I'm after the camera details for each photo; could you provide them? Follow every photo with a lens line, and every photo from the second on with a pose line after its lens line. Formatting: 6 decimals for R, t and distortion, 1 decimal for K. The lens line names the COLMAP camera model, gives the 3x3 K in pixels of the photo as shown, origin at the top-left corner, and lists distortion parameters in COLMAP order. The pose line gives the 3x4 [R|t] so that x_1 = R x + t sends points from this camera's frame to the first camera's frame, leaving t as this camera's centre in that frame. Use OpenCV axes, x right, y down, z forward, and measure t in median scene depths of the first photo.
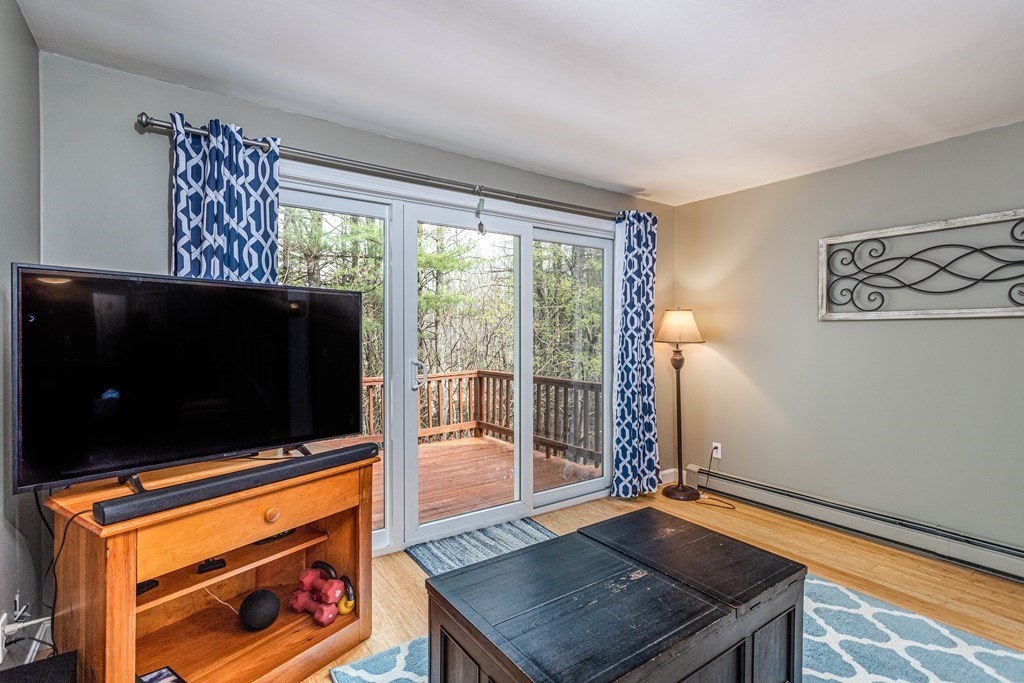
lens RADIAL K [[492.7, 0, 512.6], [0, 492.7, 336.6], [0, 0, 1]] dist [-0.001863, 0.000344]
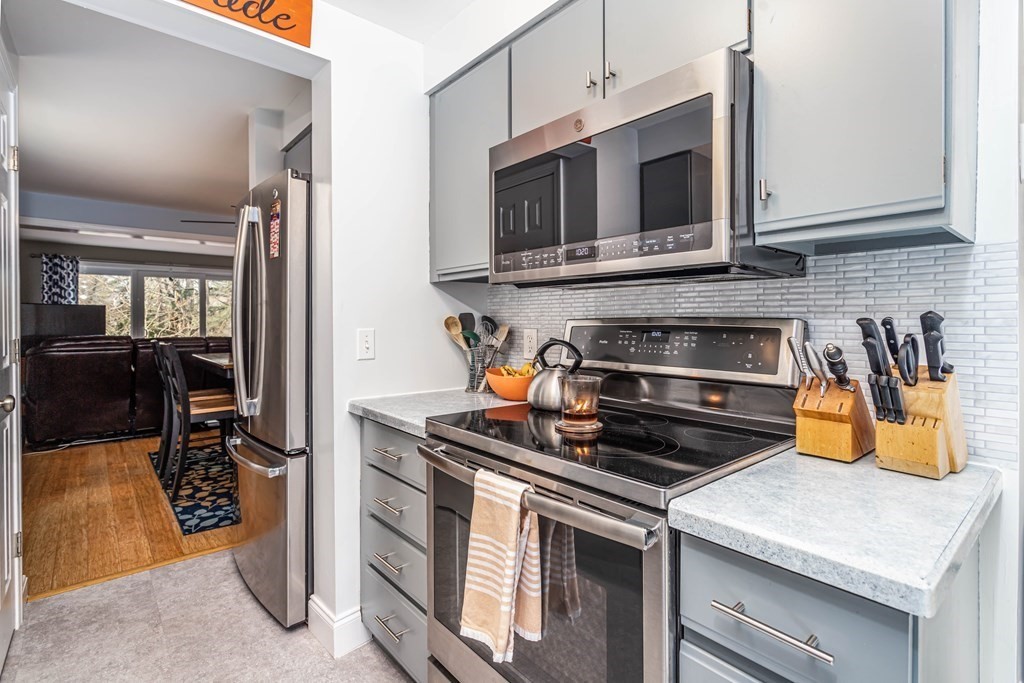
lens RADIAL K [[492.7, 0, 504.5], [0, 492.7, 324.0], [0, 0, 1]] dist [-0.001863, 0.000344]
pose [[0.996756, -0.007191, 0.080156, 2.140589], [0.007209, 0.999974, 0.000063, 0.057283], [-0.080155, 0.000515, 0.996782, -2.549683]]
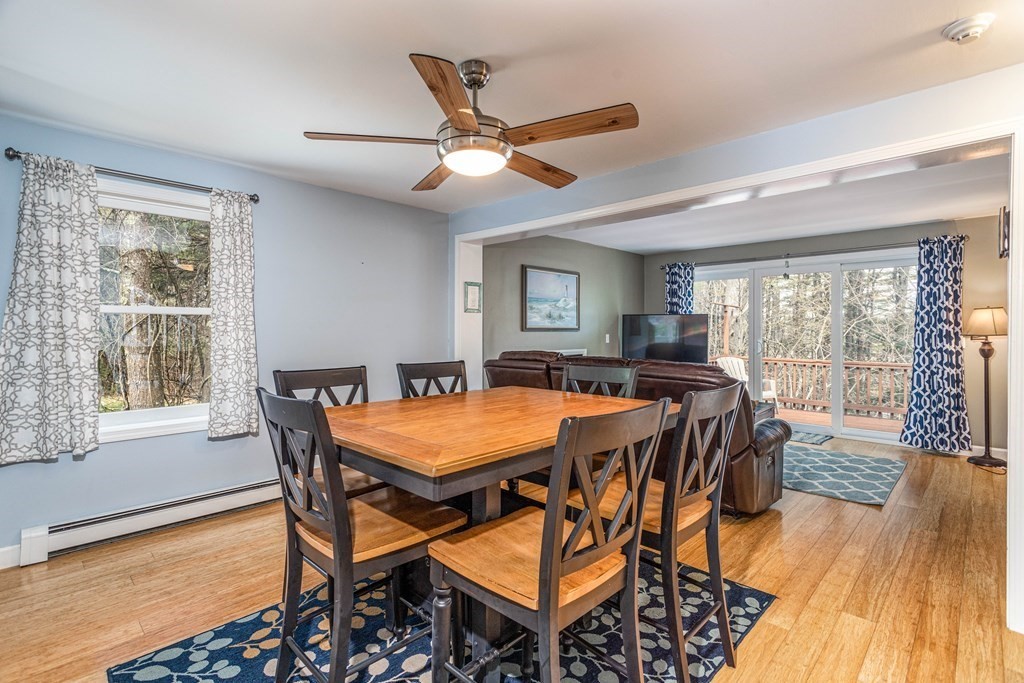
lens RADIAL K [[492.7, 0, 511.3], [0, 492.7, 336.0], [0, 0, 1]] dist [-0.001863, 0.000344]
pose [[0.181775, 0.007834, -0.983309, 2.351327], [-0.007185, 0.999952, 0.006638, 0.025747], [0.983314, 0.005859, 0.181823, -0.634810]]
